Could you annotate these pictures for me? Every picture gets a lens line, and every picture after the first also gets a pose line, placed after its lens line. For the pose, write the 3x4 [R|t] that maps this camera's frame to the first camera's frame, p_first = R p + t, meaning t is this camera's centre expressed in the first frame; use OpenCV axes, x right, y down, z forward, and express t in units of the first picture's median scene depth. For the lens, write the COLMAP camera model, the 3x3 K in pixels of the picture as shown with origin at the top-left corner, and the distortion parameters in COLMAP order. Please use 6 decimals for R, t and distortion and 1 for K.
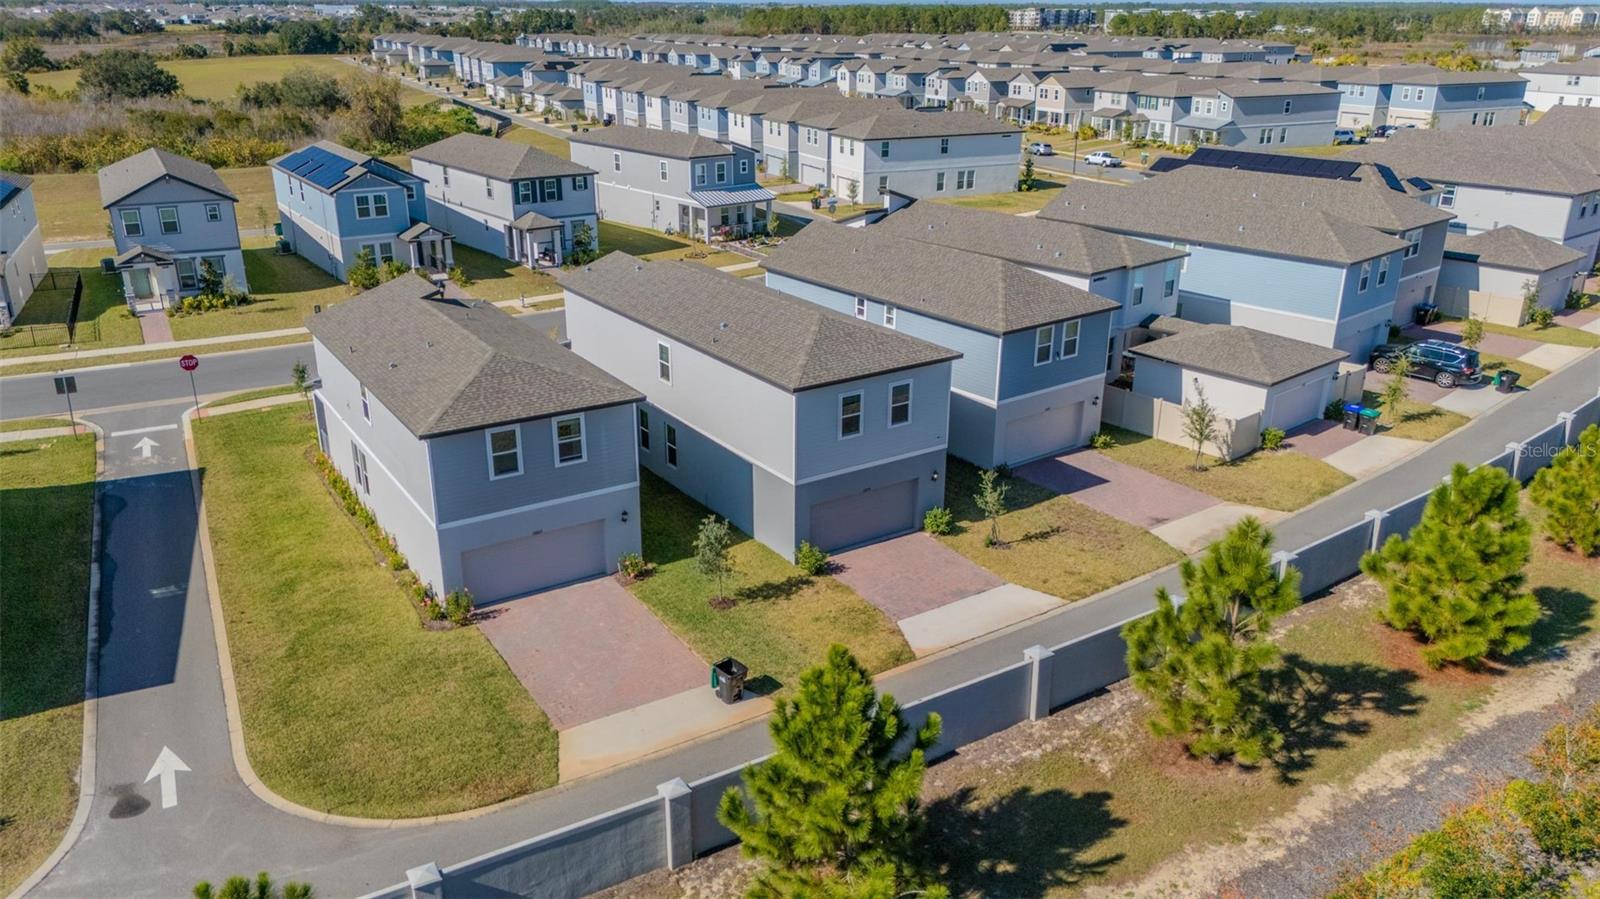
lens RADIAL K [[1174.1, 0, 804.8], [0, 1174.1, 452.8], [0, 0, 1]] dist [0.080884, -0.084014]
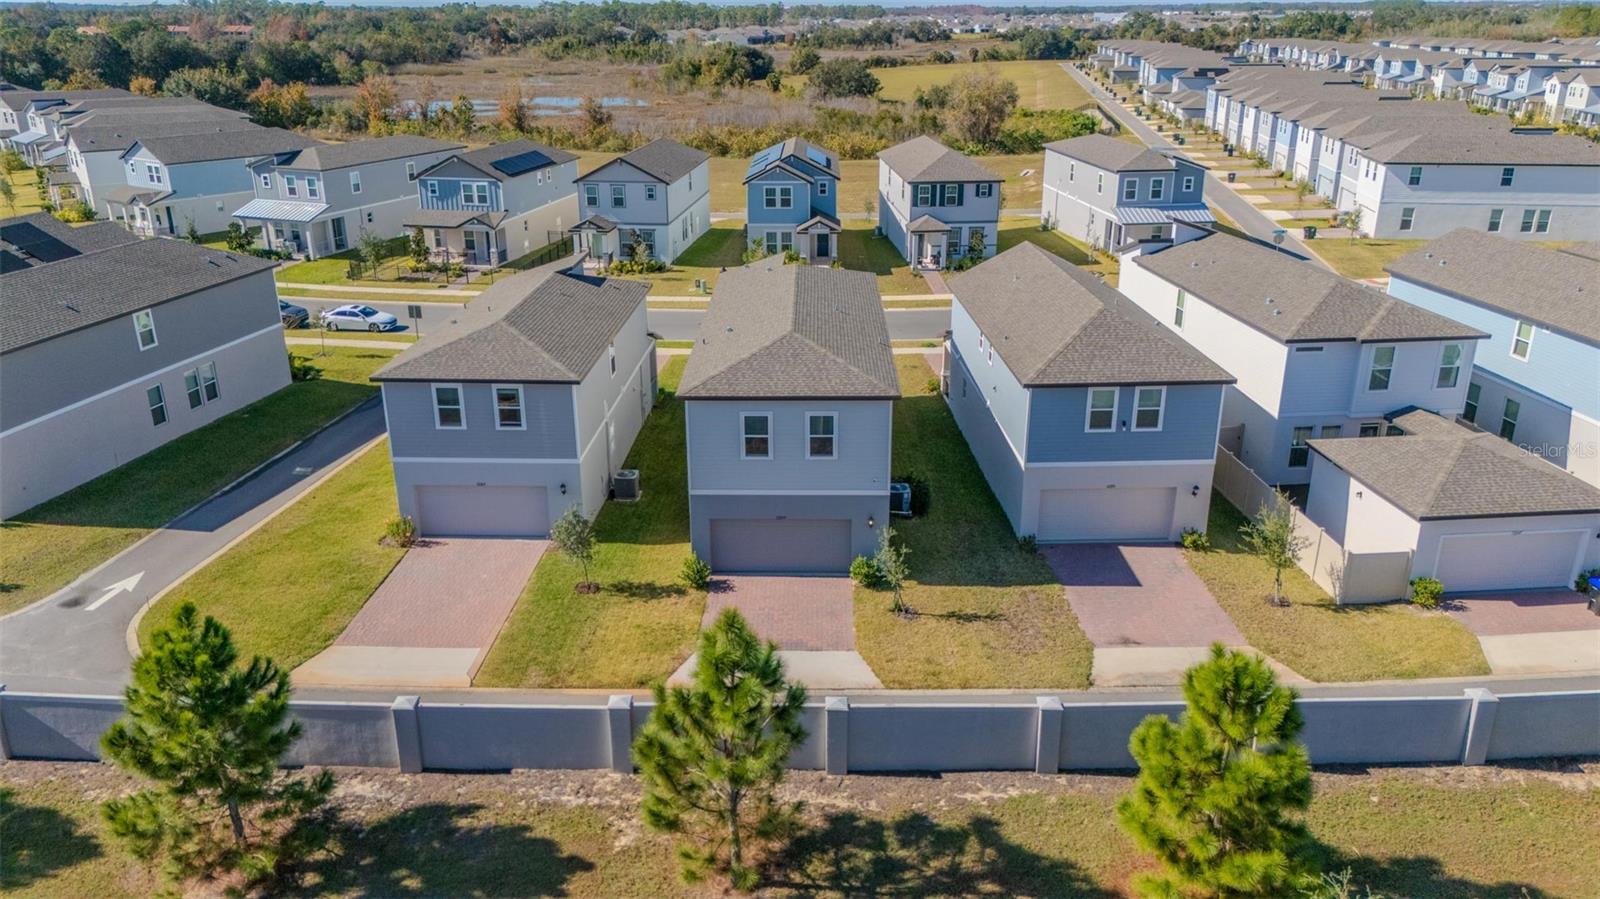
lens RADIAL K [[1174.1, 0, 804.8], [0, 1174.1, 452.8], [0, 0, 1]] dist [0.080884, -0.084014]
pose [[0.817912, 0.194271, -0.541552, 0.316288], [-0.196496, 0.978993, 0.054424, -0.041799], [0.540749, 0.061899, 0.838903, 0.113144]]
